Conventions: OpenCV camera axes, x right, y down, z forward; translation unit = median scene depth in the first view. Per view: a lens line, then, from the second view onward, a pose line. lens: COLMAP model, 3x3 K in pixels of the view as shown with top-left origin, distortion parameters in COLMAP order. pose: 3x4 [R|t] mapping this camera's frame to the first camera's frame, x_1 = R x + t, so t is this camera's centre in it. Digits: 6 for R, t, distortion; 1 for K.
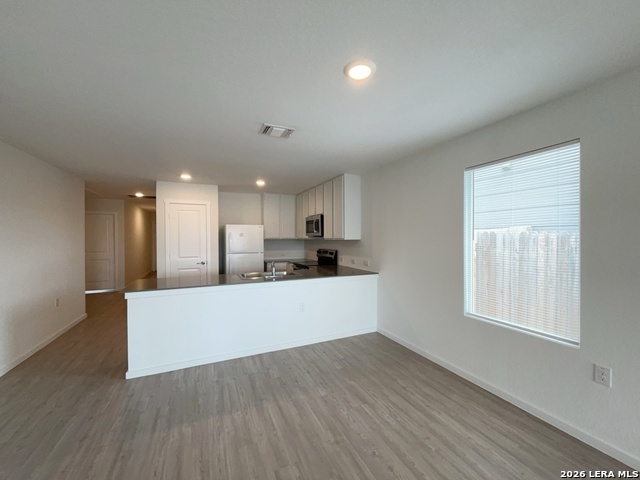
lens RADIAL K [[259.0, 0, 320.4], [0, 259.0, 240.9], [0, 0, 1]] dist [-0.000842, -0.000142]
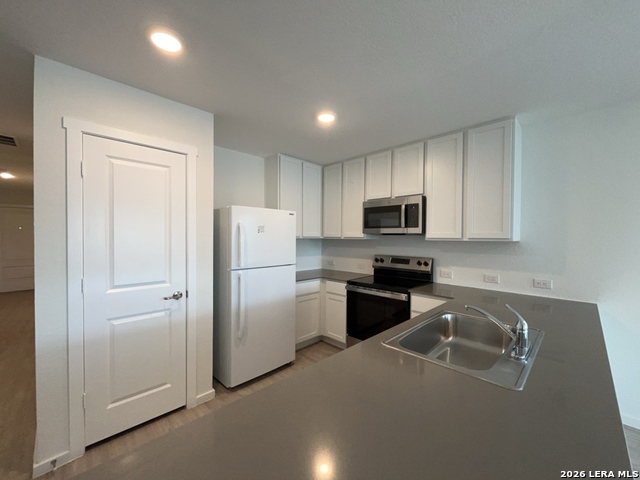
lens RADIAL K [[259.0, 0, 320.1], [0, 259.0, 241.3], [0, 0, 1]] dist [-0.000842, -0.000142]
pose [[0.939472, 0.003993, 0.342602, -0.382001], [-0.005558, 0.999978, 0.003586, -0.003106], [-0.342580, -0.005273, 0.939474, 0.538156]]
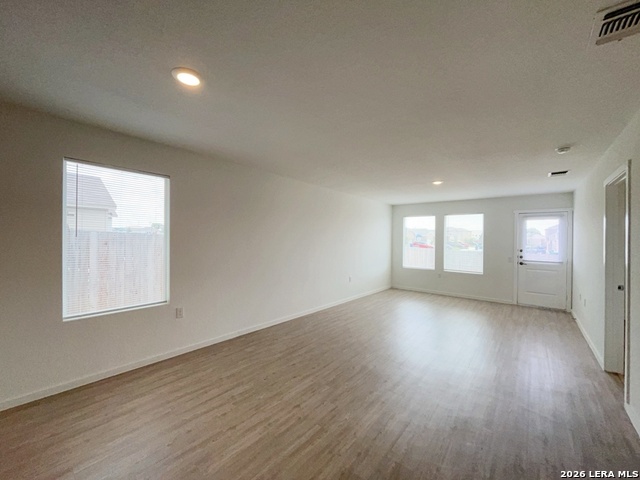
lens RADIAL K [[259.0, 0, 322.4], [0, 259.0, 239.1], [0, 0, 1]] dist [-0.000842, -0.000142]
pose [[-0.445859, -0.003582, 0.895096, -0.331666], [-0.004834, 0.999987, 0.001593, -0.000900], [-0.895090, -0.003617, -0.445870, 0.310999]]
